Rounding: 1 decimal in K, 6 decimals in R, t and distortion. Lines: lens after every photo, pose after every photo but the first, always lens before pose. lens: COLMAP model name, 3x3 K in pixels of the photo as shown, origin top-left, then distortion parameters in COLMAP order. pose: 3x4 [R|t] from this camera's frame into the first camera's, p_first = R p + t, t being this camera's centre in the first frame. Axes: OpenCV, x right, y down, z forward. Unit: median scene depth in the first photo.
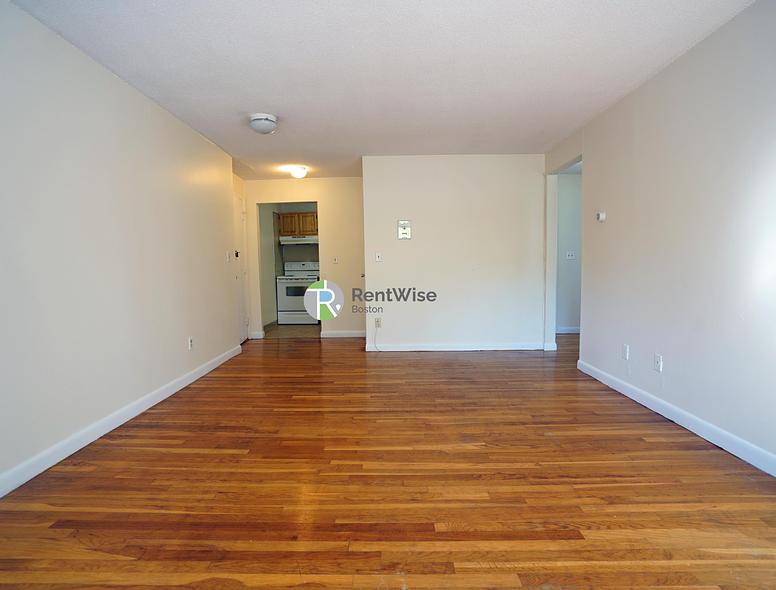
lens RADIAL K [[409.2, 0, 384.4], [0, 409.2, 295.5], [0, 0, 1]] dist [-0.062026, 0.028471]
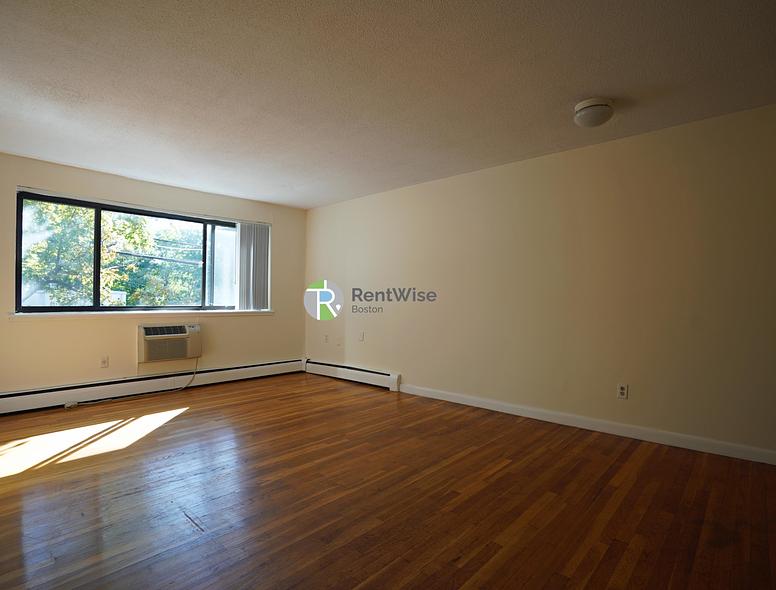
lens RADIAL K [[409.2, 0, 384.4], [0, 409.2, 295.5], [0, 0, 1]] dist [-0.062026, 0.028471]
pose [[-0.671770, 0.006785, -0.740728, 0.832526], [-0.051287, 0.997132, 0.055646, -0.181151], [0.738982, 0.075371, -0.669496, 1.994332]]
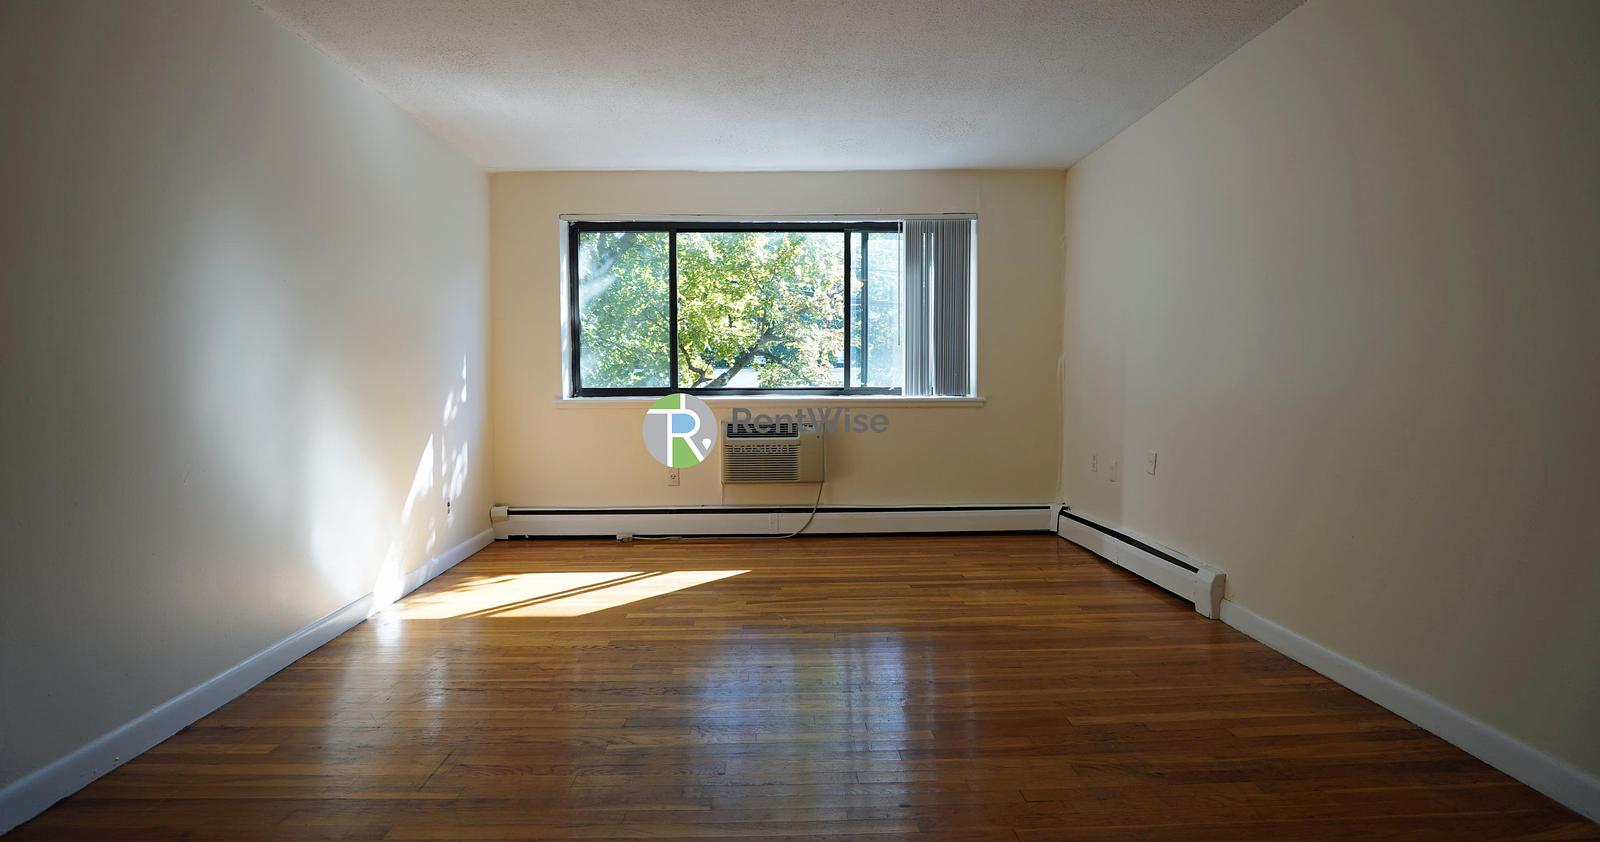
lens RADIAL K [[760.5, 0, 800.0], [0, 760.5, 421.0], [0, 0, 1]] dist [-0.067634, 0.027991]
pose [[-0.998999, 0.024875, -0.037184, 0.044182], [0.019835, 0.991284, 0.130244, -0.144021], [0.040100, 0.129376, -0.990785, 1.992782]]
